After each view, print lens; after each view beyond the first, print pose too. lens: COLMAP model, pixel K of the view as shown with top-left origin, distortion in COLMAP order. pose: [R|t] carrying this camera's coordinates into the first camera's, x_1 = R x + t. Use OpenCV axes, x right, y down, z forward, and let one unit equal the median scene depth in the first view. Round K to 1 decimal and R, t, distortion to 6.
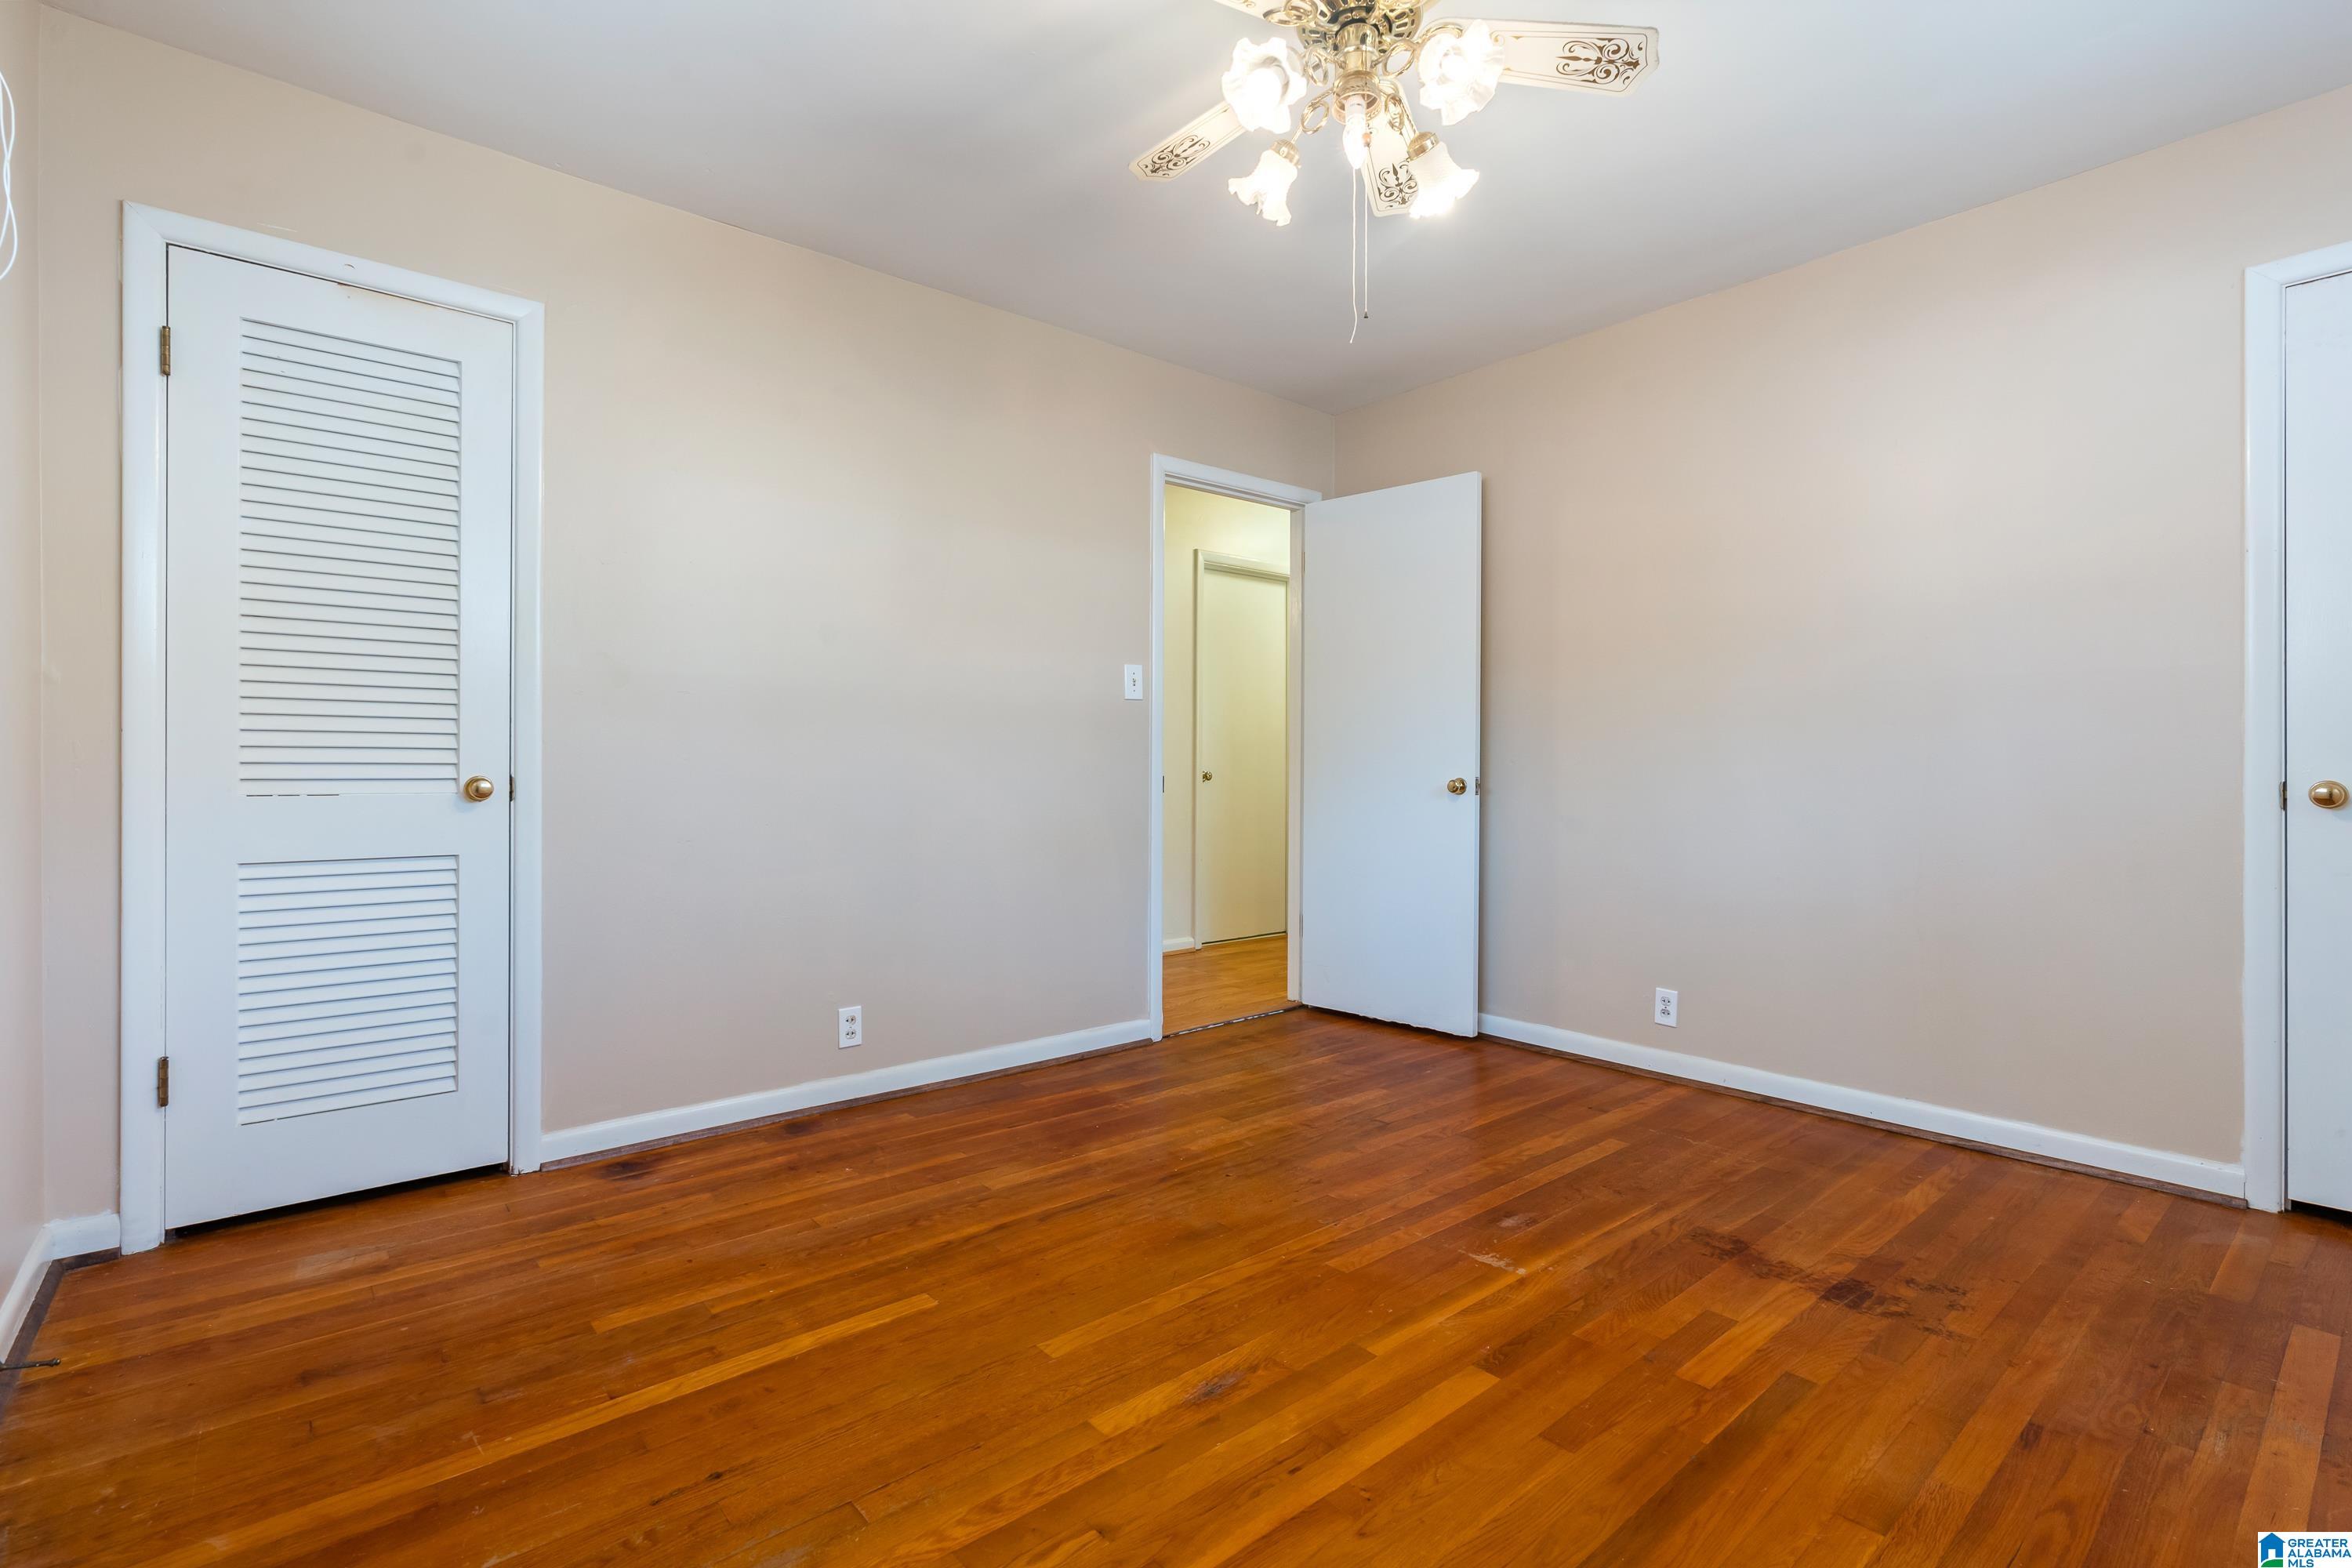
lens RADIAL K [[1073.4, 0, 1170.7], [0, 1073.4, 769.8], [0, 0, 1]] dist [-0.010322, 0.002015]
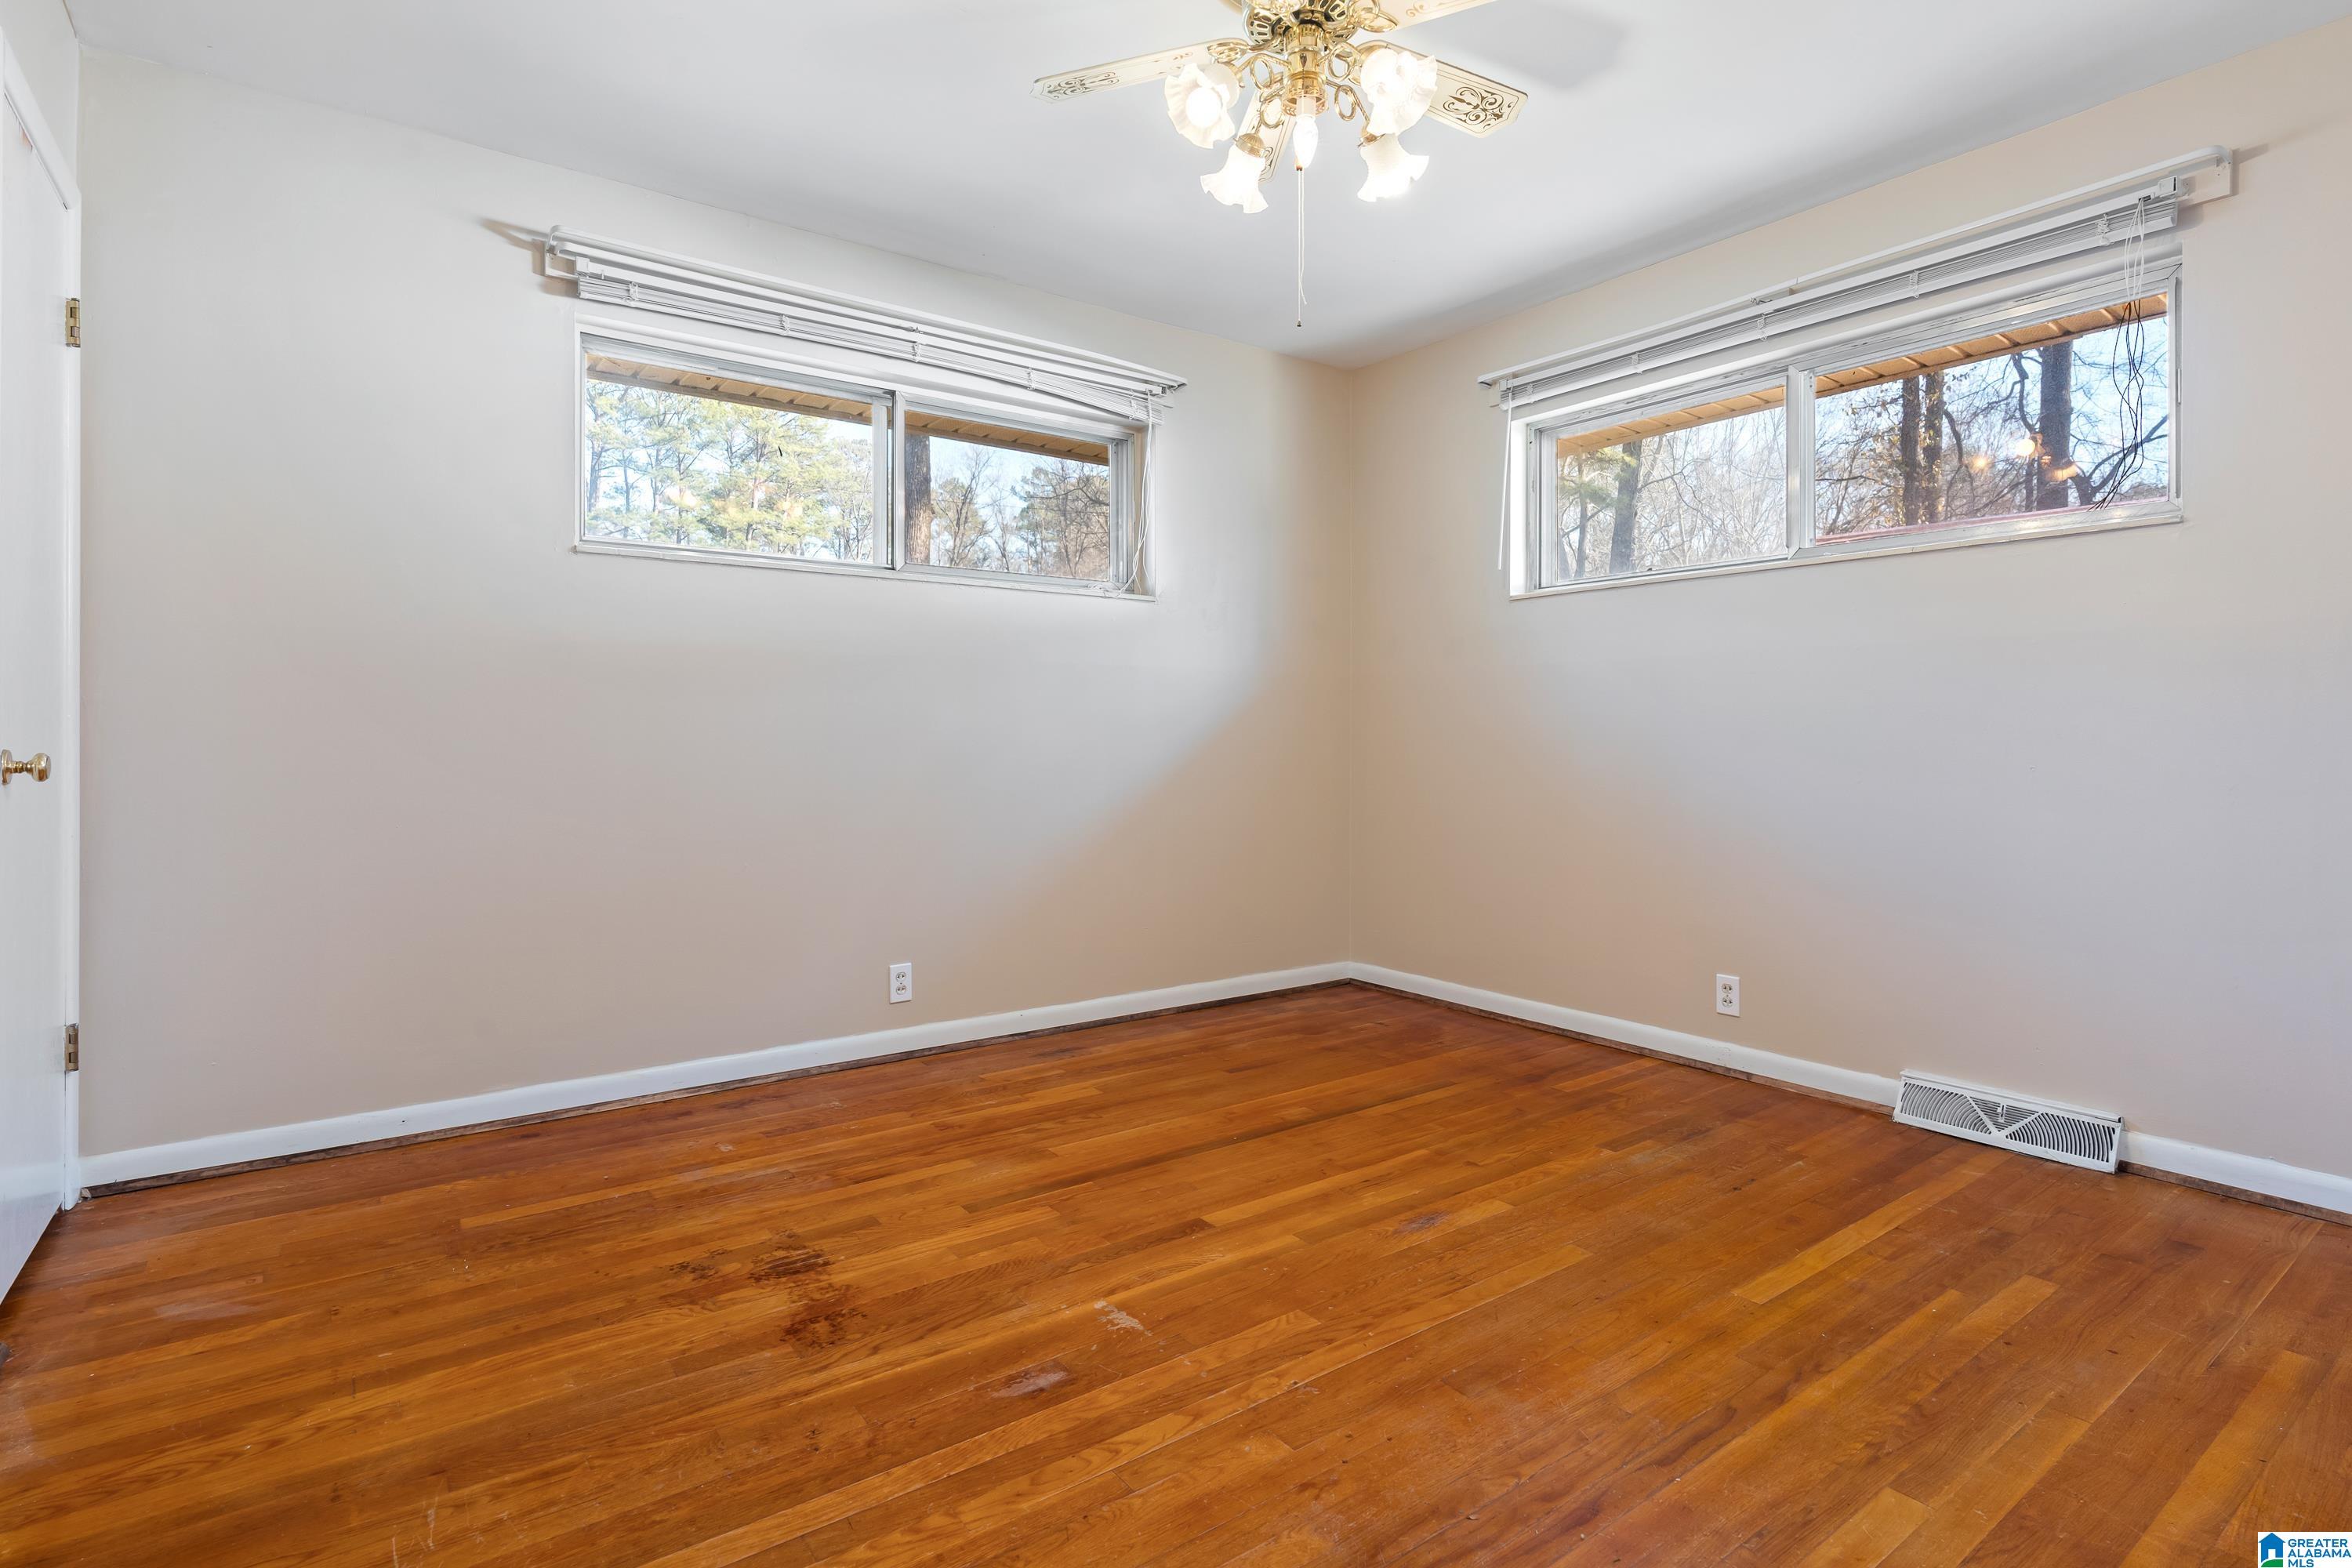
lens RADIAL K [[1157.7, 0, 1184.5], [0, 1157.7, 772.3], [0, 0, 1]] dist [-0.000620, -0.000256]
pose [[-0.998104, -0.006092, 0.061255, 0.199852], [-0.004063, 0.999441, 0.033185, -0.003568], [-0.061423, 0.032873, -0.997570, 1.917462]]
